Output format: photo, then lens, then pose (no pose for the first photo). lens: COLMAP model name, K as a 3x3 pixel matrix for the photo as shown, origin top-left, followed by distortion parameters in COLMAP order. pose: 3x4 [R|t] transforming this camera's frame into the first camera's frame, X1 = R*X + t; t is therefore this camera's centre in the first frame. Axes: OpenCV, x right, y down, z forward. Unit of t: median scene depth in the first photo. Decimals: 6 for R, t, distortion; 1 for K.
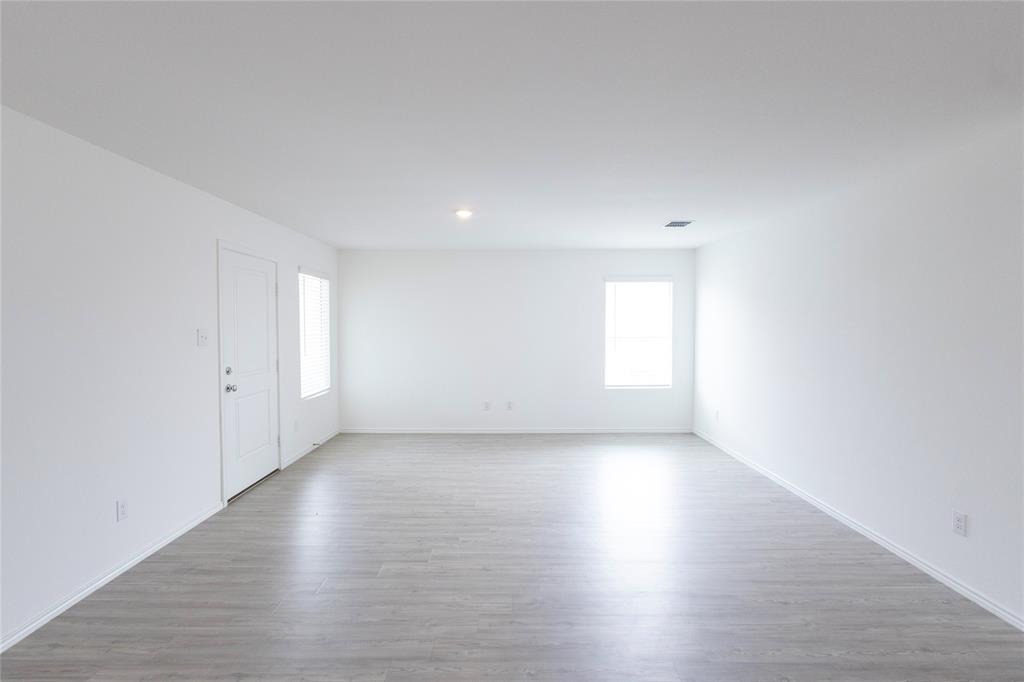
lens RADIAL K [[489.2, 0, 512.0], [0, 489.2, 341.0], [0, 0, 1]] dist [-0.001393, -0.000453]
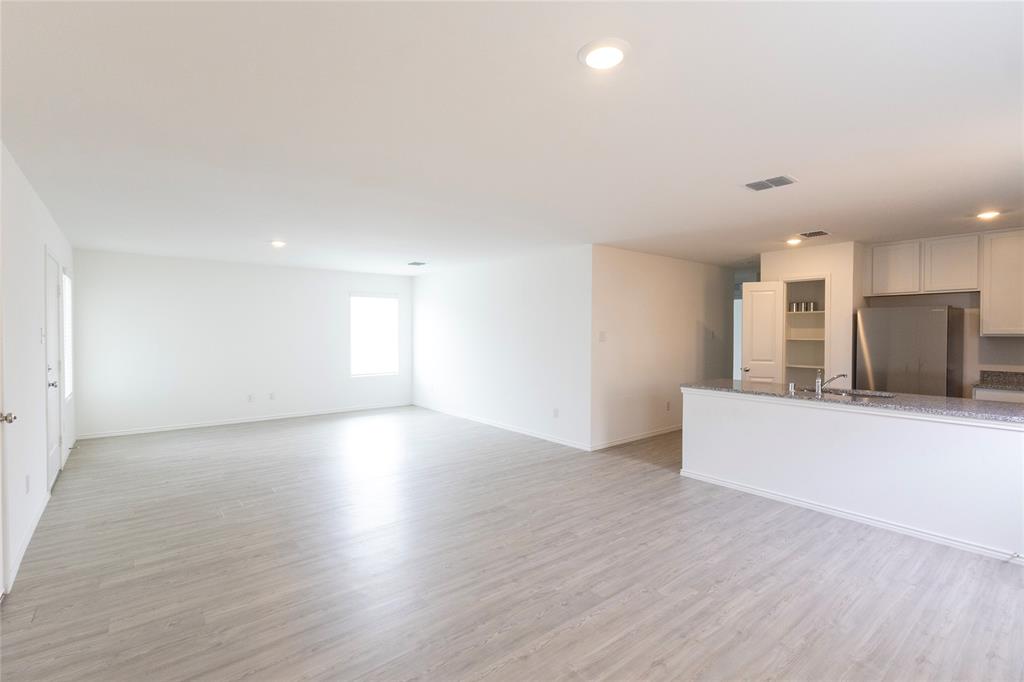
lens RADIAL K [[473.4, 0, 513.3], [0, 473.4, 336.7], [0, 0, 1]] dist [0.000501, 0.000538]
pose [[0.774612, -0.004762, 0.632419, -0.420714], [0.019556, 0.999674, -0.016425, 0.027252], [-0.632134, 0.025091, 0.774452, -0.400566]]
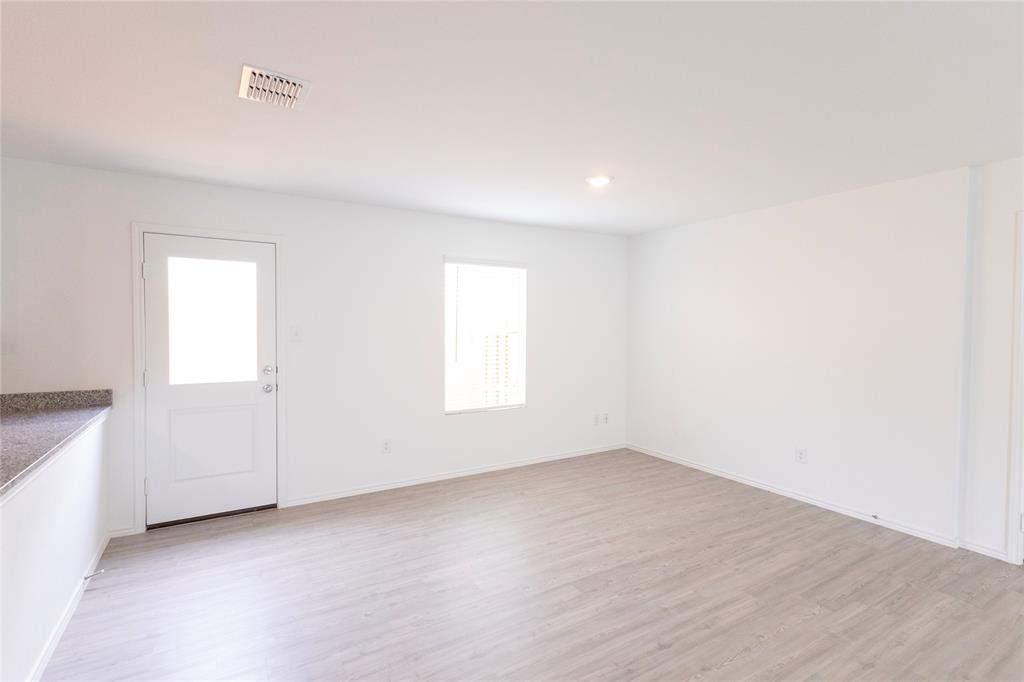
lens RADIAL K [[473.4, 0, 513.3], [0, 473.4, 336.7], [0, 0, 1]] dist [0.000501, 0.000538]
pose [[-0.860976, 0.010719, -0.508533, 0.424294], [-0.019263, 0.998374, 0.053657, -0.007589], [0.508281, 0.055993, -0.859369, 0.477436]]
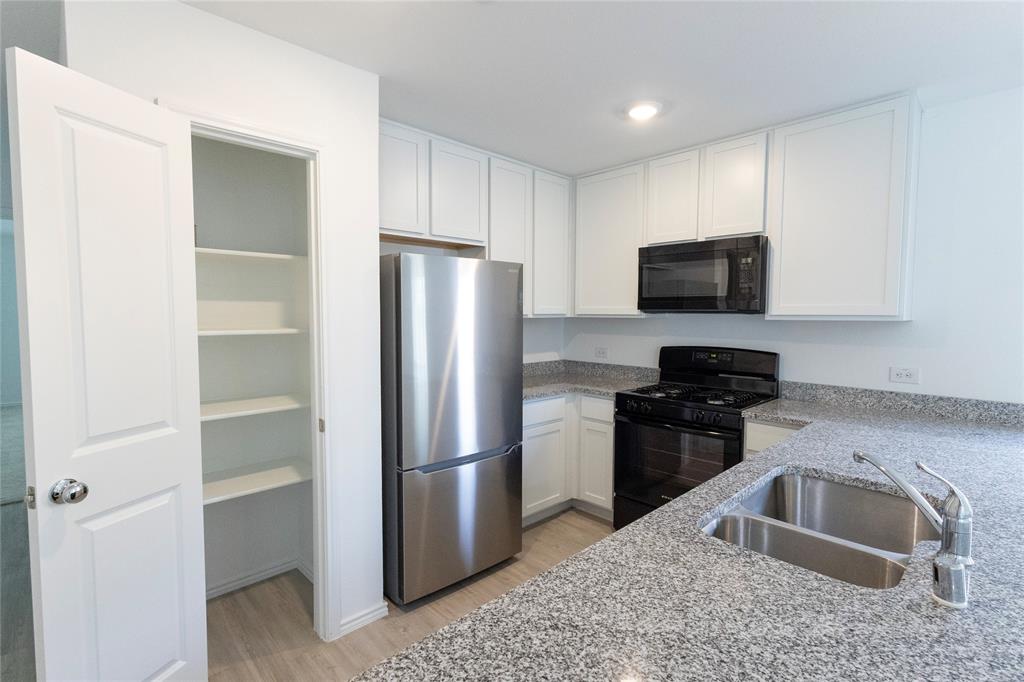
lens RADIAL K [[479.9, 0, 508.6], [0, 479.9, 336.2], [0, 0, 1]] dist [0.003990, 0.000541]
pose [[-0.687825, -0.034719, 0.725046, 0.643171], [0.022287, 0.997374, 0.068903, 0.005397], [-0.725535, 0.063552, -0.685245, 0.272446]]
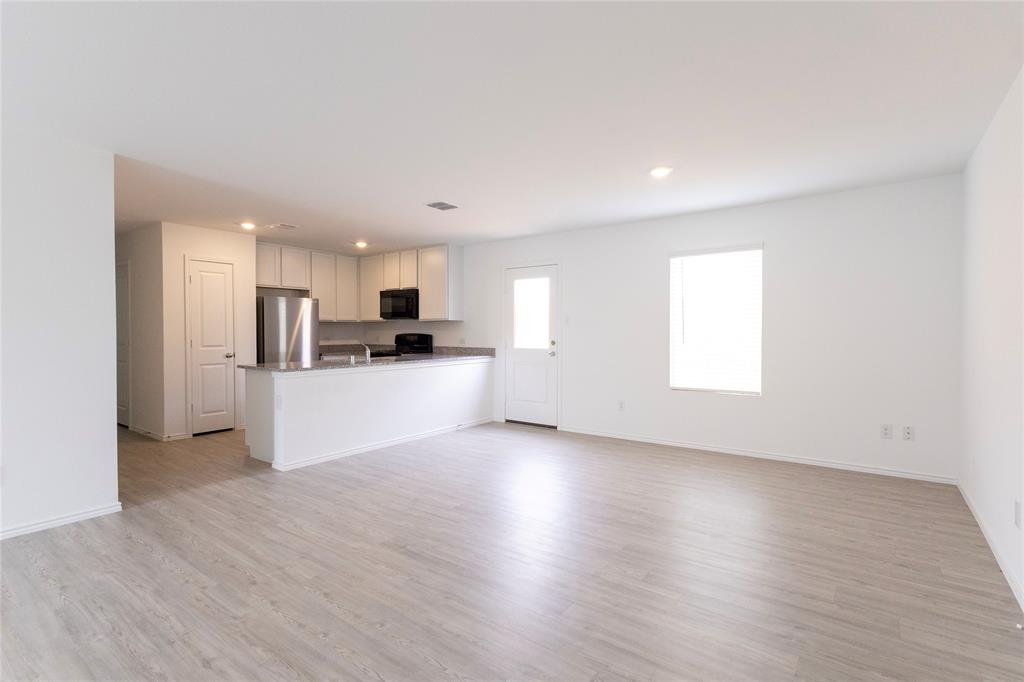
lens RADIAL K [[480.1, 0, 517.5], [0, 480.1, 336.6], [0, 0, 1]] dist [-0.000314, -0.000050]
pose [[-0.806849, -0.003592, 0.590747, -0.400816], [0.024576, 0.998912, 0.039640, 0.031727], [-0.590247, 0.046502, -0.805882, 0.728242]]
